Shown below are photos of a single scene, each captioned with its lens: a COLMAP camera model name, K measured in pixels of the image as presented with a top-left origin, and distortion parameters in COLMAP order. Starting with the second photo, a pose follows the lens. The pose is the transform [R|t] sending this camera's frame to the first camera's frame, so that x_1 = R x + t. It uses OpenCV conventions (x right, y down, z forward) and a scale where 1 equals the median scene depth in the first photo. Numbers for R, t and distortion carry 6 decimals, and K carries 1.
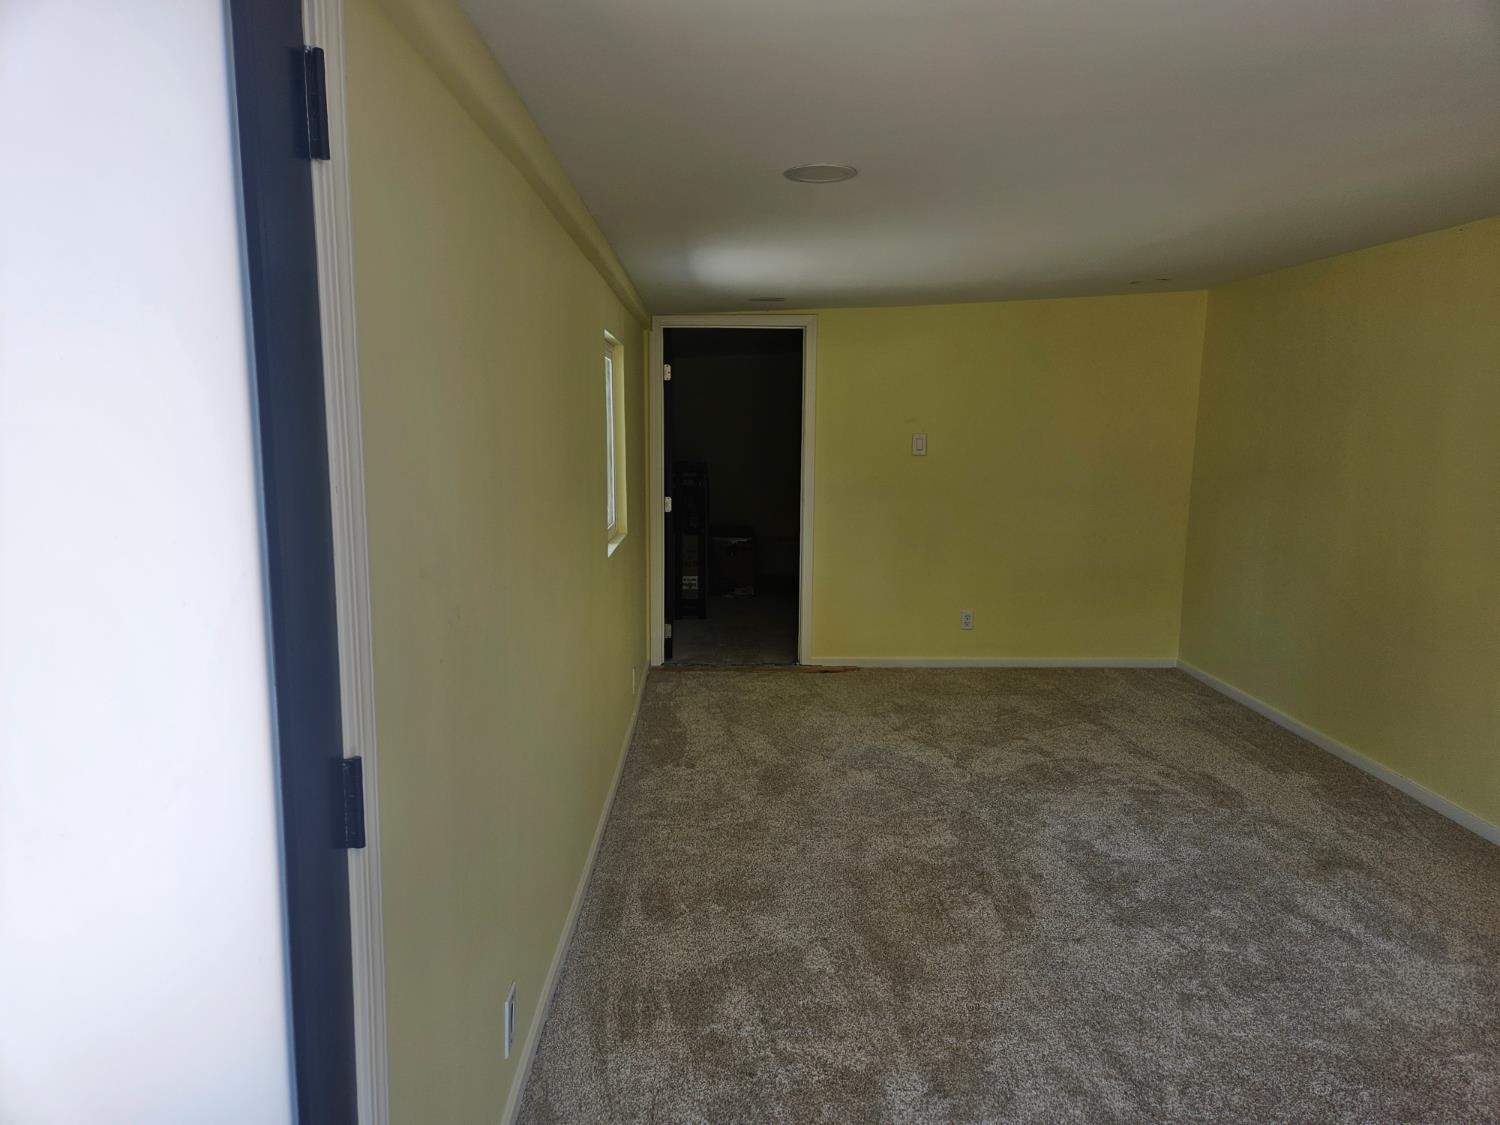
lens RADIAL K [[1016.4, 0, 749.3], [0, 1016.4, 563.5], [0, 0, 1]] dist [0.063557, -0.050676]
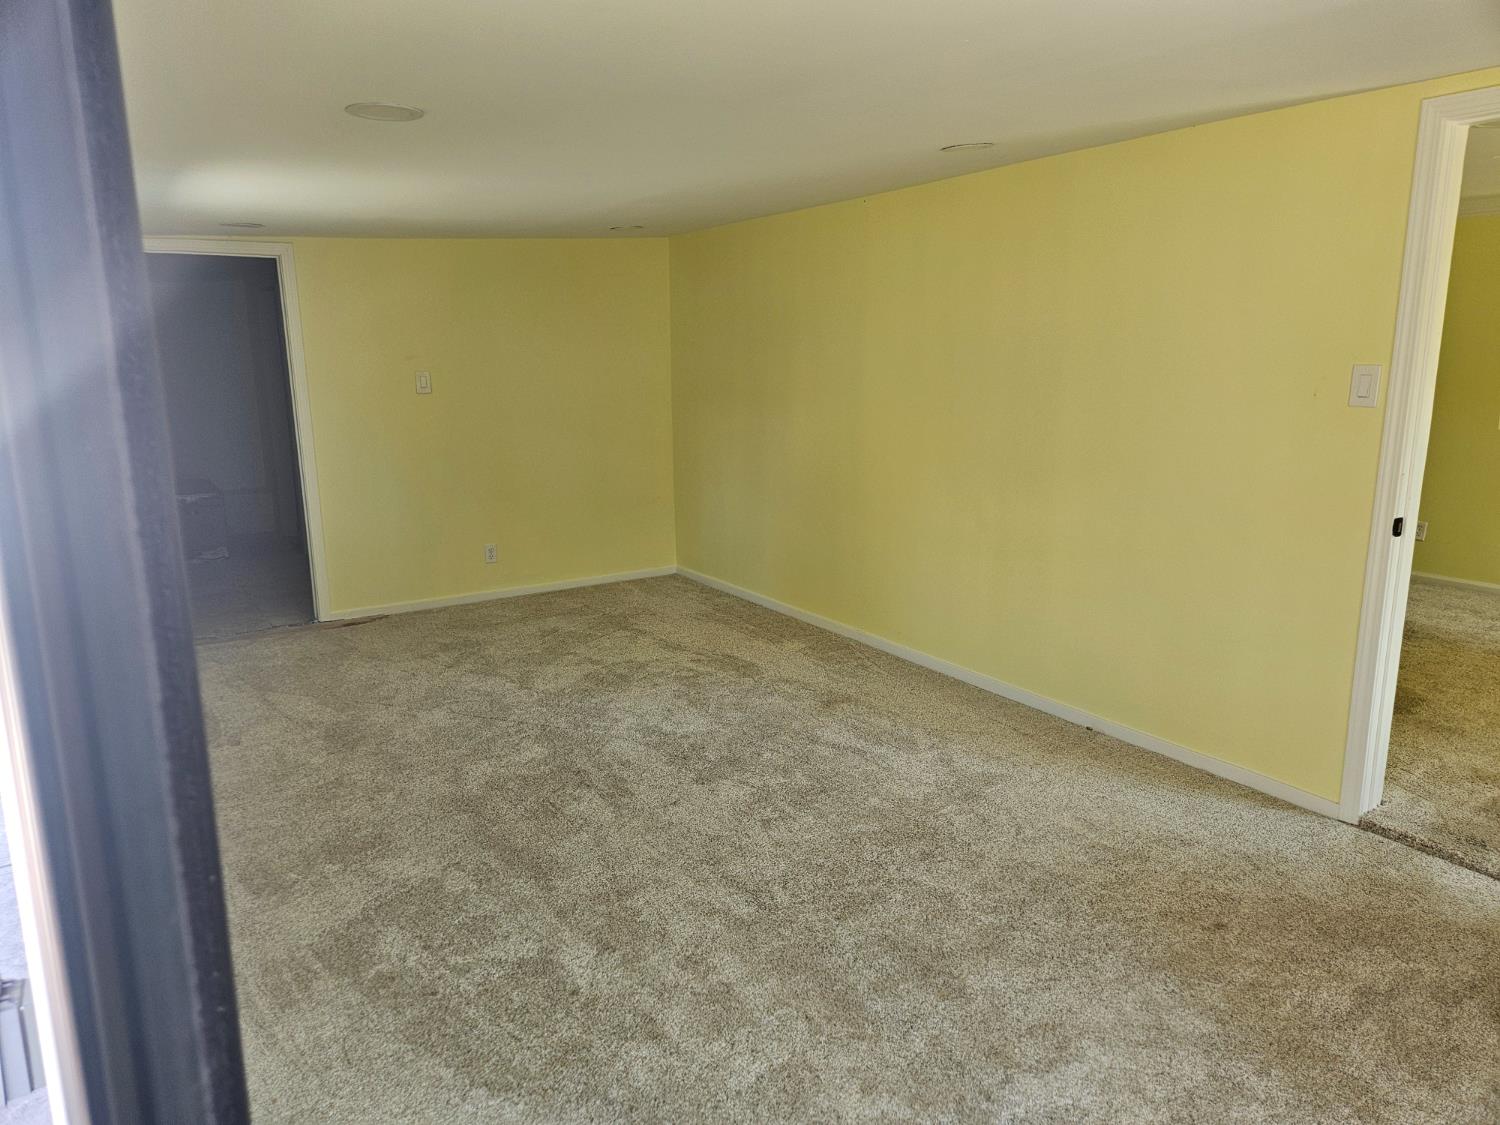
lens RADIAL K [[1016.4, 0, 753.7], [0, 1016.4, 561.7], [0, 0, 1]] dist [0.063557, -0.050676]
pose [[0.859647, -0.121591, 0.496208, -0.138655], [0.090850, 0.992168, 0.085731, -0.000853], [-0.502746, -0.028618, 0.863961, -0.044627]]
